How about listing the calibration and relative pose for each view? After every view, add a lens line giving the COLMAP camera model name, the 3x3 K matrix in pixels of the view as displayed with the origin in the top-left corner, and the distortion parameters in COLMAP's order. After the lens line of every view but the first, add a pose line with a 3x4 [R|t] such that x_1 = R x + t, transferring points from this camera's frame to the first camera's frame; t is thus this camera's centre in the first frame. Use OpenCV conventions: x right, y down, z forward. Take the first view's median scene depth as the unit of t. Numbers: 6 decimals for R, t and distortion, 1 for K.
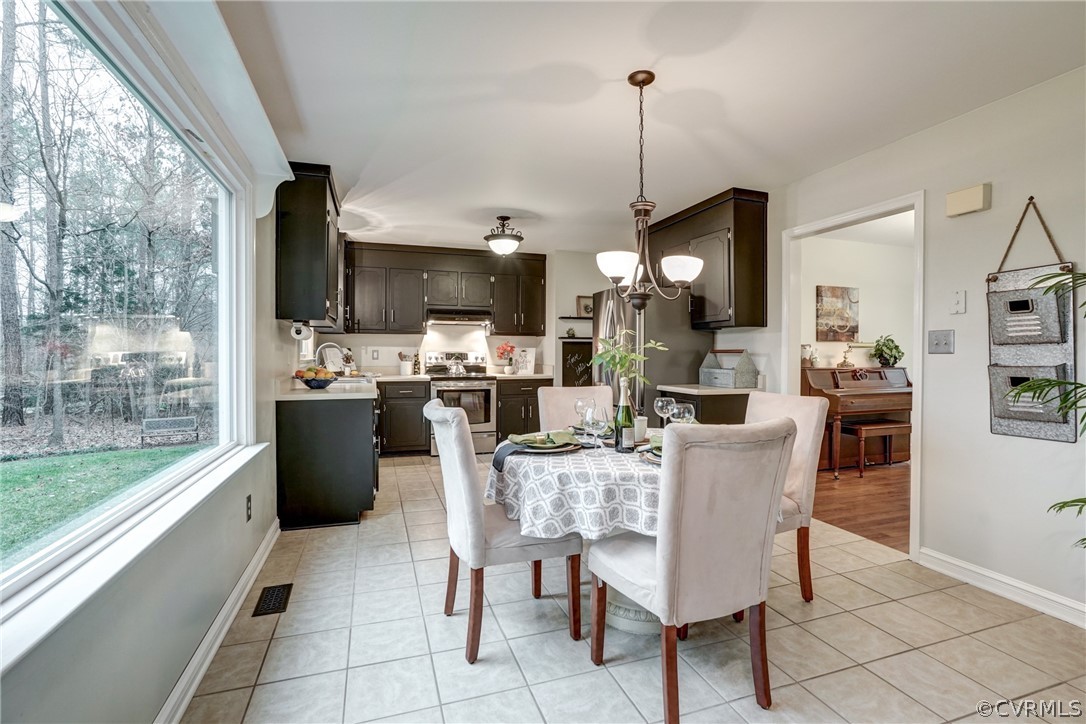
lens RADIAL K [[501.1, 0, 547.5], [0, 501.1, 358.0], [0, 0, 1]] dist [-0.037772, 0.020184]
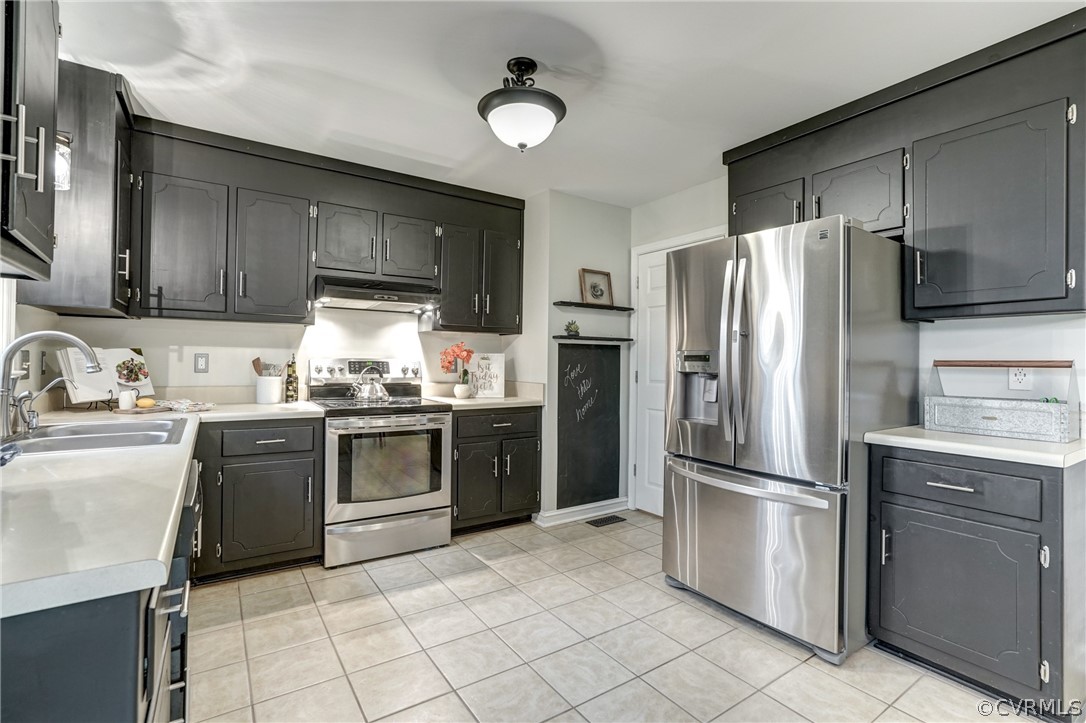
lens RADIAL K [[501.1, 0, 547.5], [0, 501.1, 357.5], [0, 0, 1]] dist [-0.037772, 0.020184]
pose [[0.966404, 0.010395, 0.256819, -0.138555], [-0.005895, 0.999815, -0.018285, -0.004969], [-0.256962, 0.016157, 0.966286, 0.436832]]
